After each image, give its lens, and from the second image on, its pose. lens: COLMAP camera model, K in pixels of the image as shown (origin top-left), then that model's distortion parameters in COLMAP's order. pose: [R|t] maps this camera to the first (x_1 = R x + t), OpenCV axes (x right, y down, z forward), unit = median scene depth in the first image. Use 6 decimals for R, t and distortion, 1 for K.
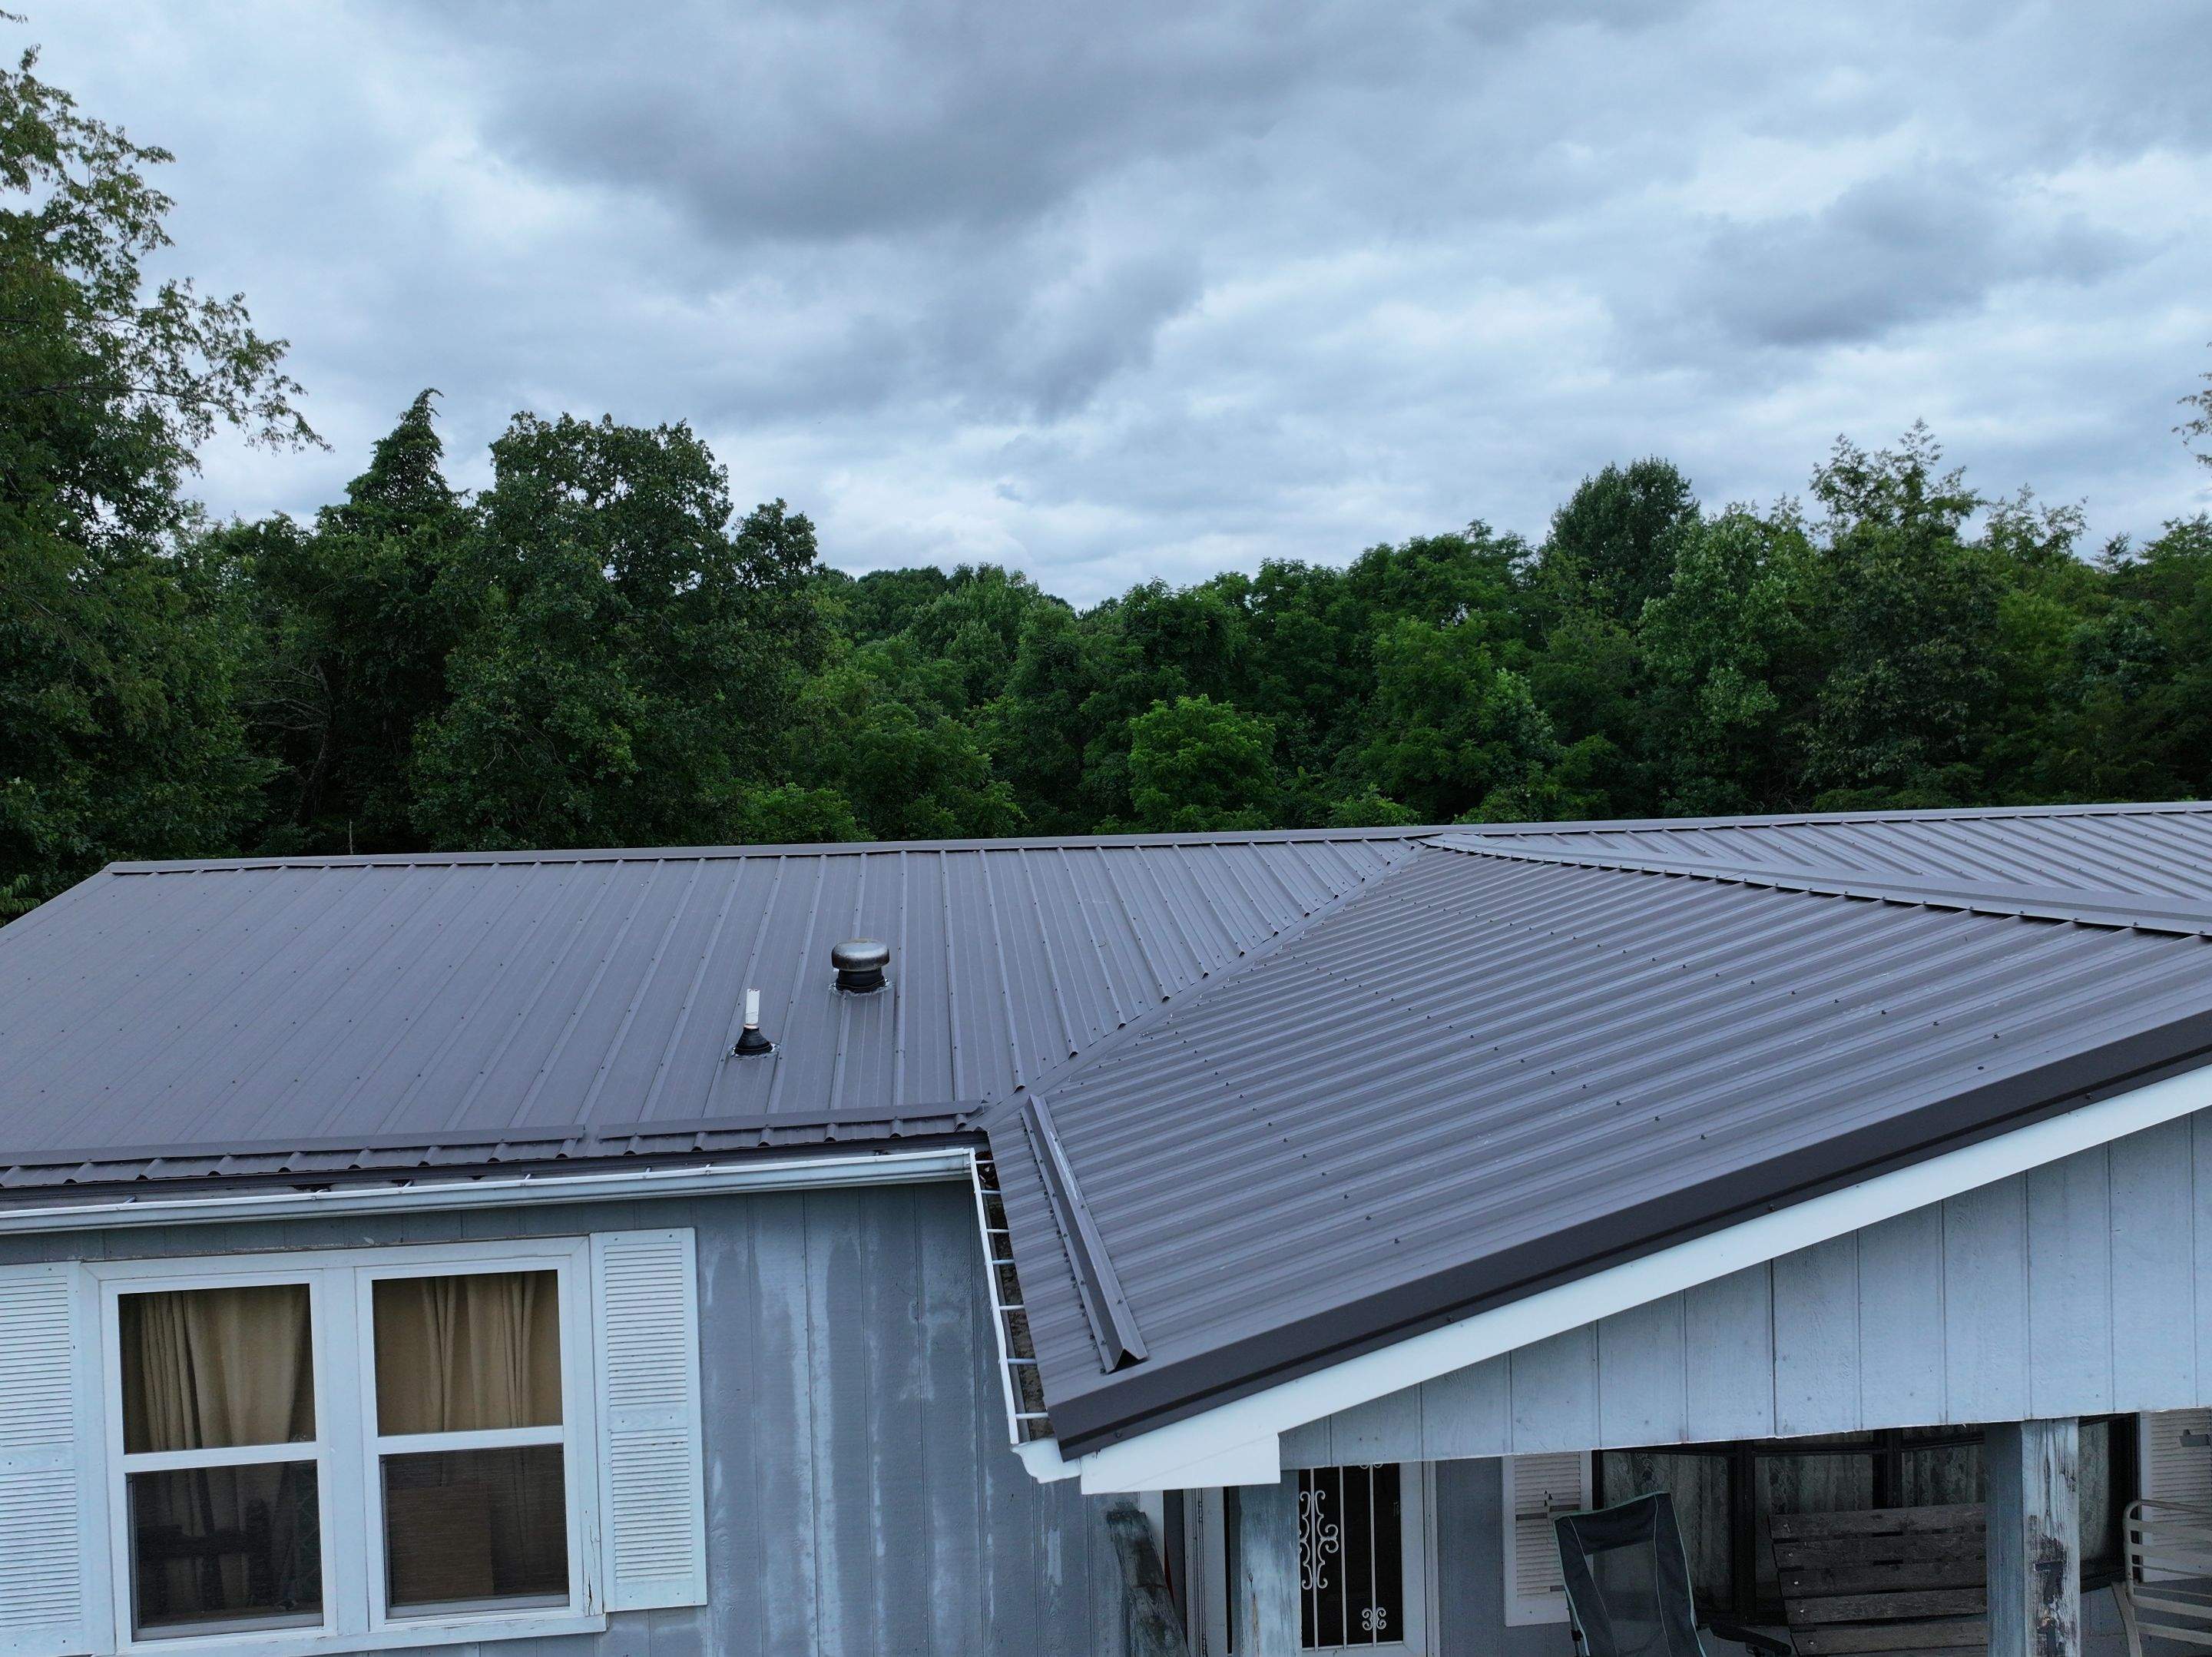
lens RADIAL K [[1780.1, 0, 1101.5], [0, 1780.1, 826.6], [0, 0, 1]] dist [0.002091, 0.009120]
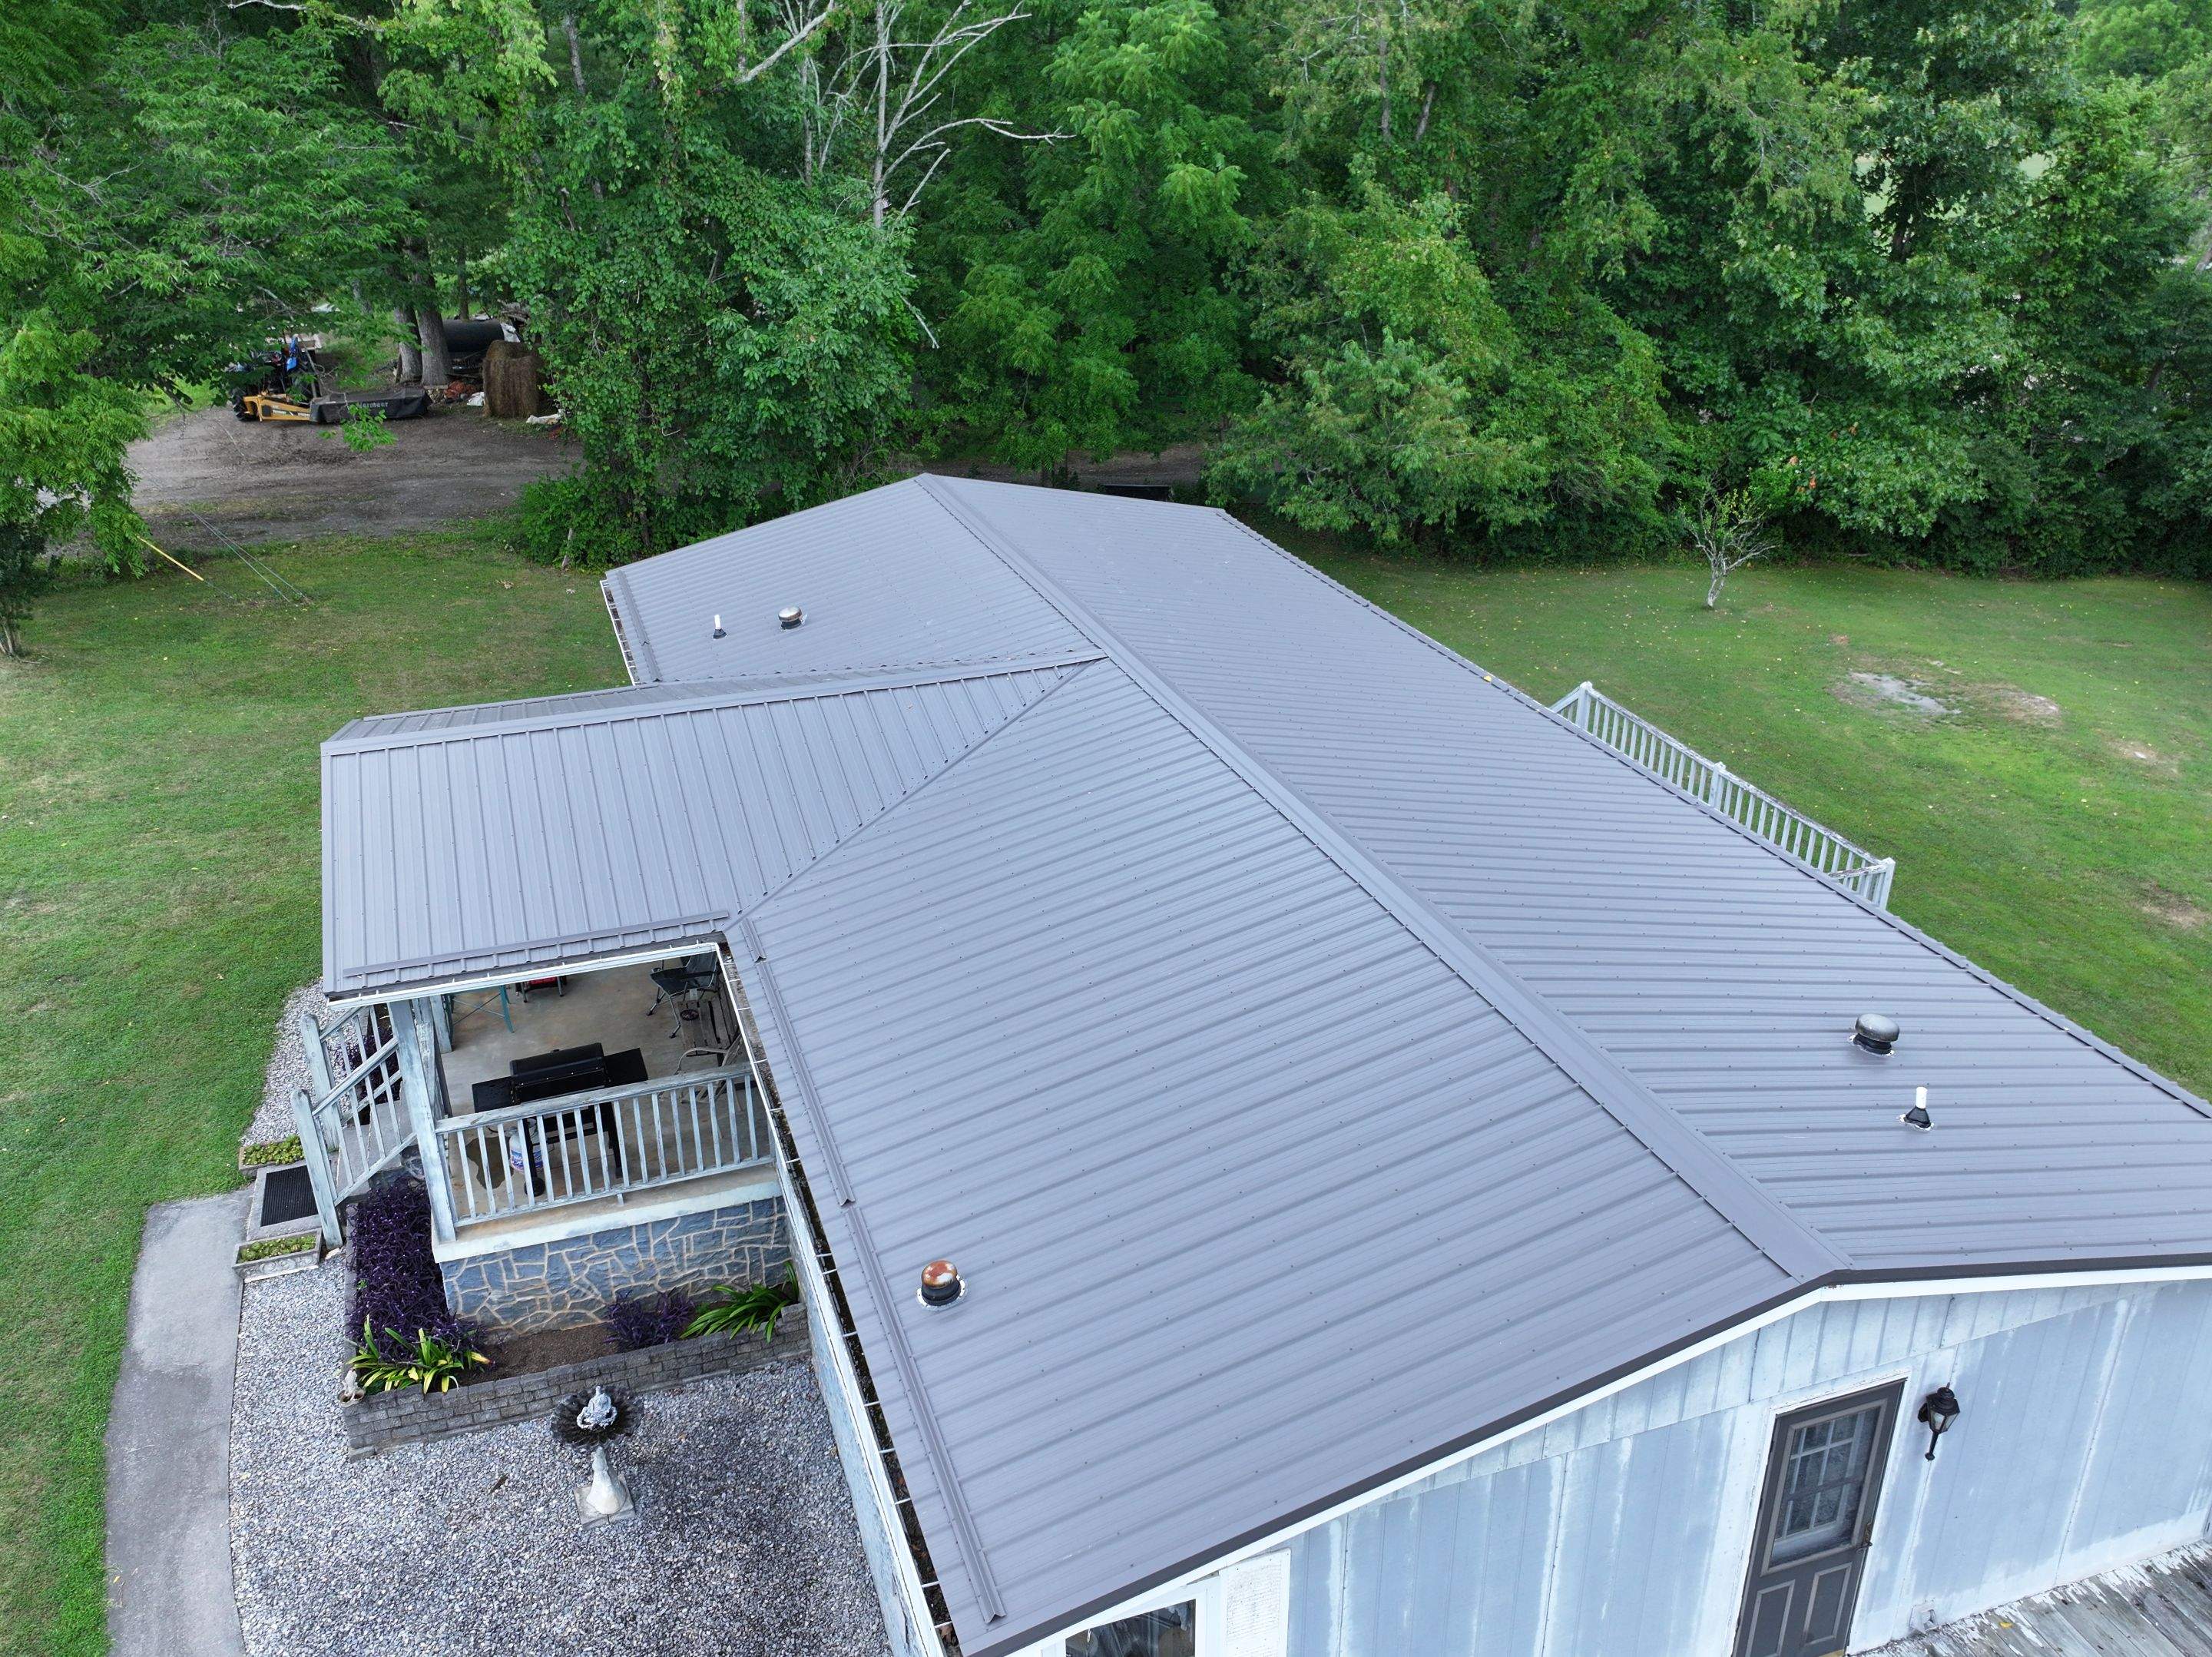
lens RADIAL K [[1780.1, 0, 1099.3], [0, 1780.1, 834.7], [0, 0, 1]] dist [0.002091, 0.009120]
pose [[0.221868, 0.424658, -0.877747, 0.453365], [-0.020187, 0.901990, 0.431285, -0.145647], [0.974868, -0.077970, 0.208695, 0.176517]]
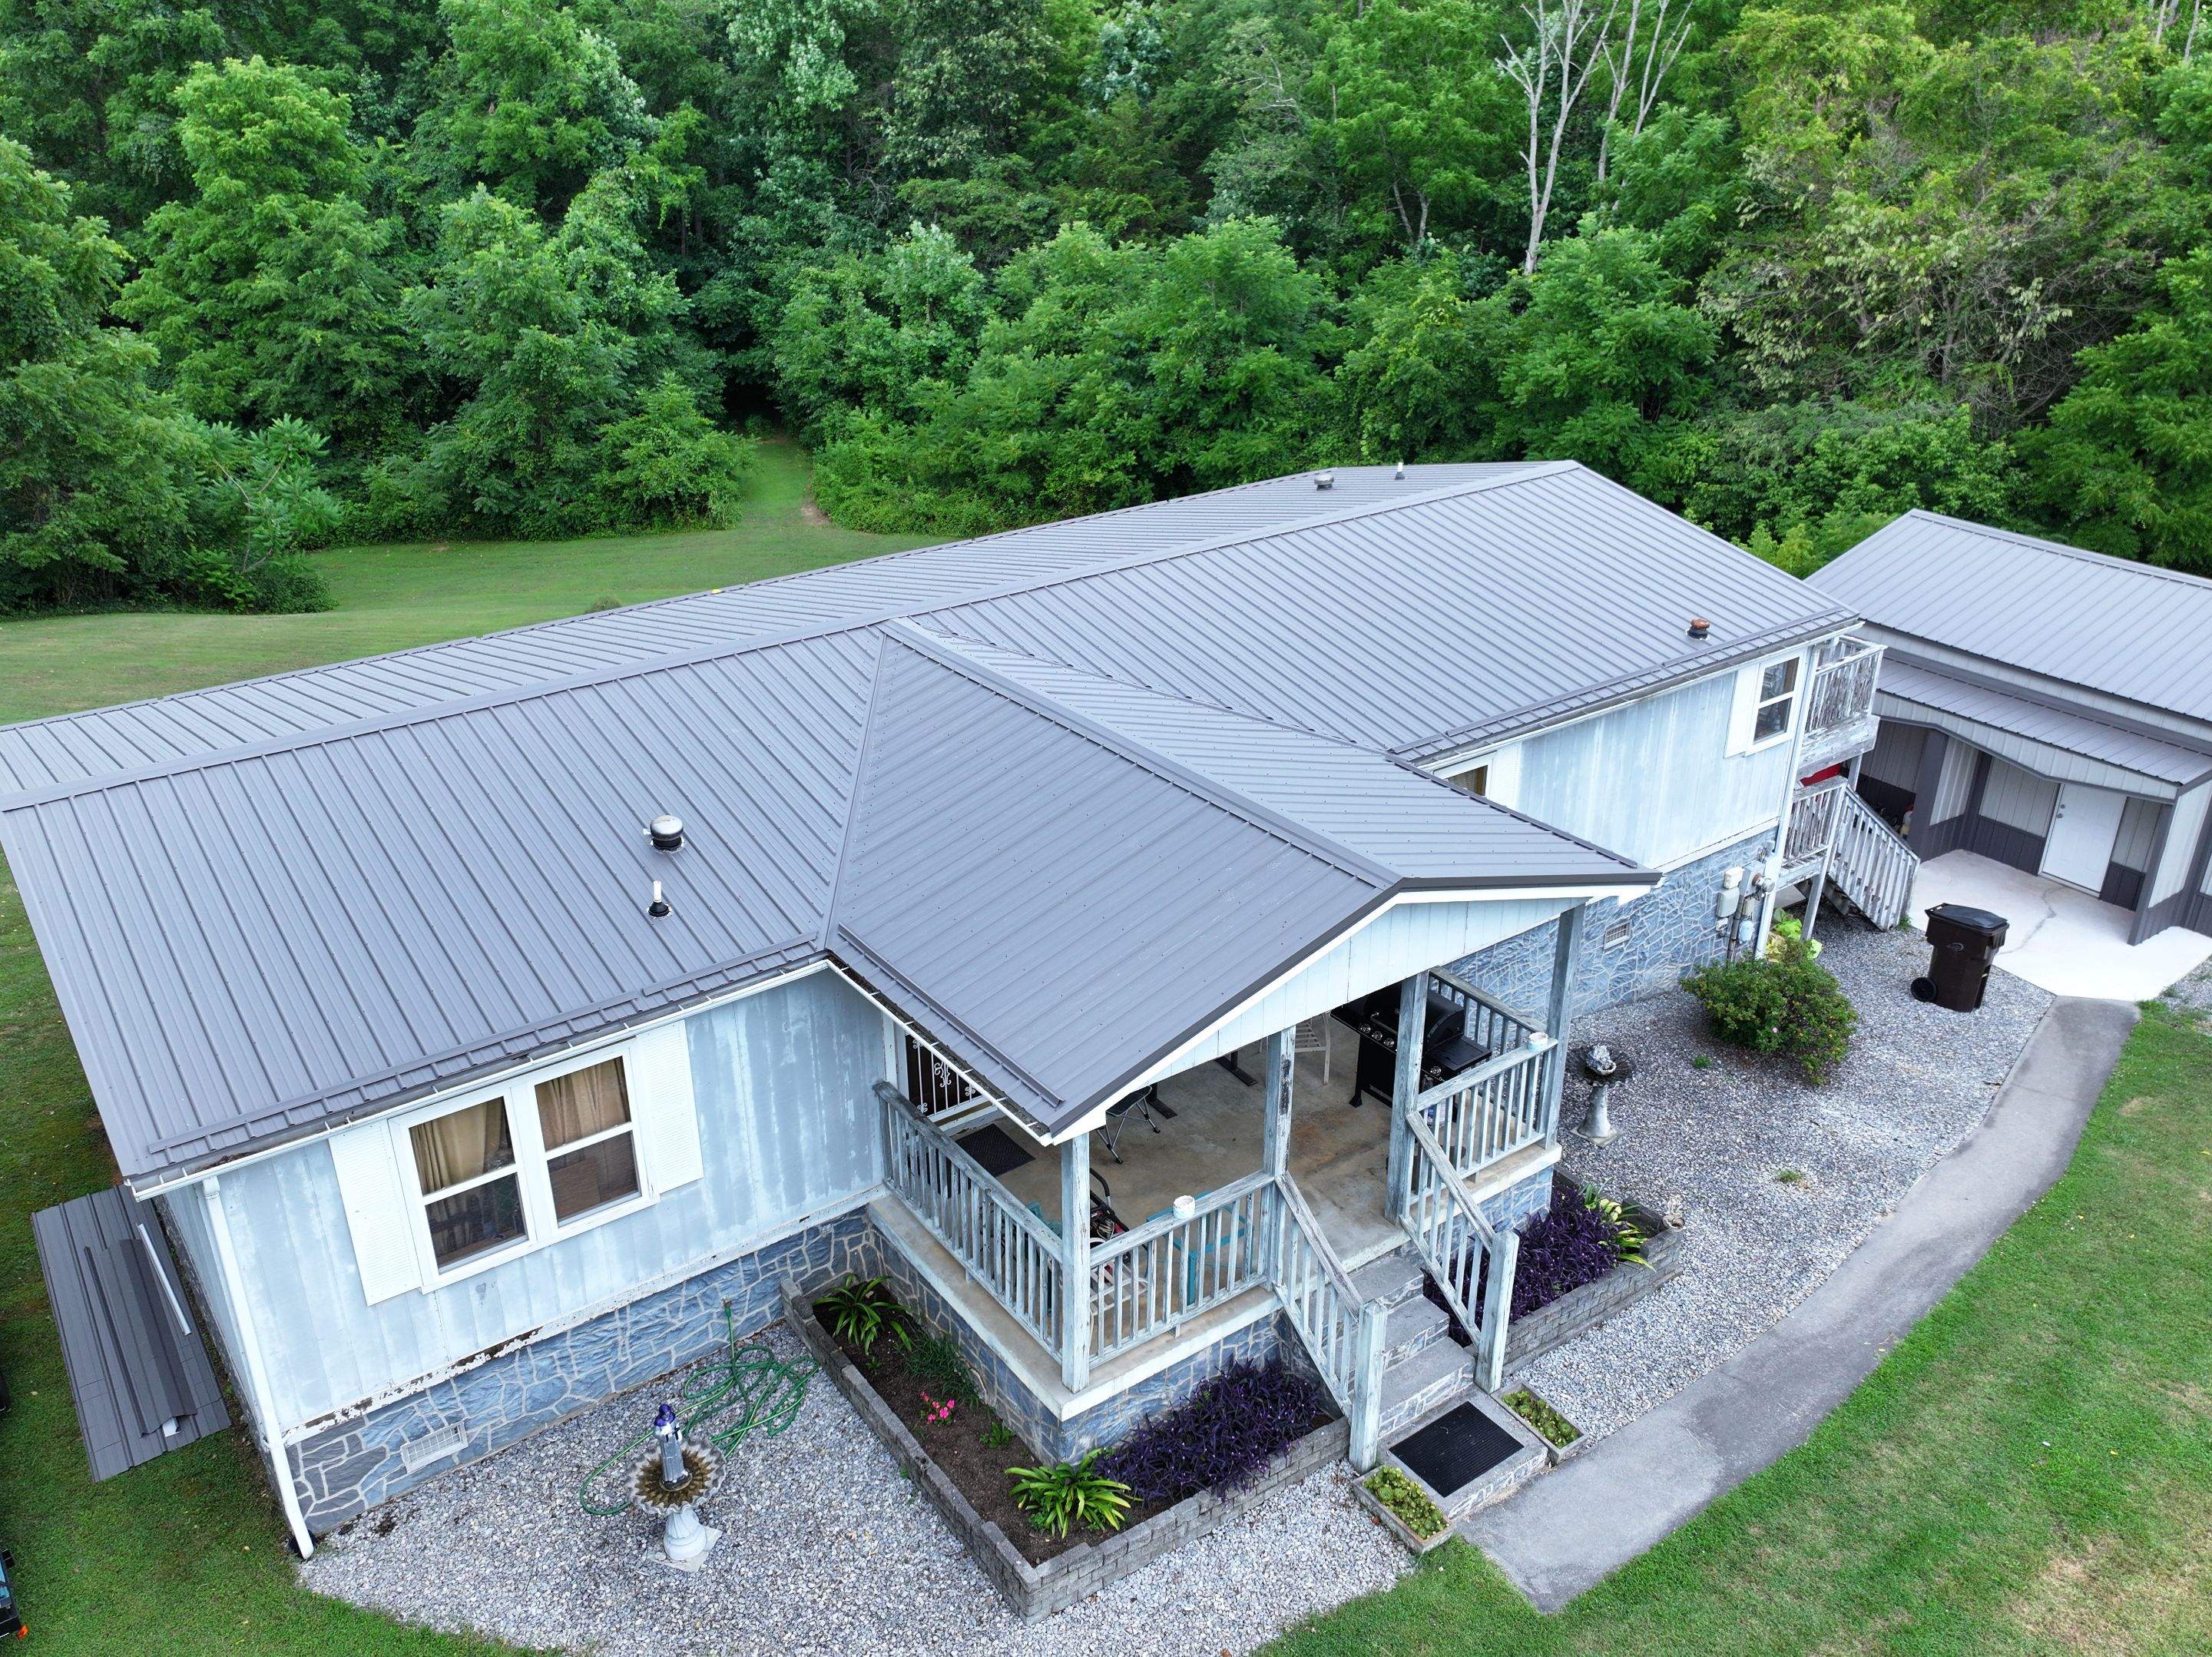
lens RADIAL K [[1780.1, 0, 1102.4], [0, 1780.1, 836.6], [0, 0, 1]] dist [0.002091, 0.009120]
pose [[0.865790, -0.192940, 0.461716, -0.115326], [-0.005872, 0.918700, 0.394912, -0.123279], [-0.500373, -0.344622, 0.794269, -0.122331]]
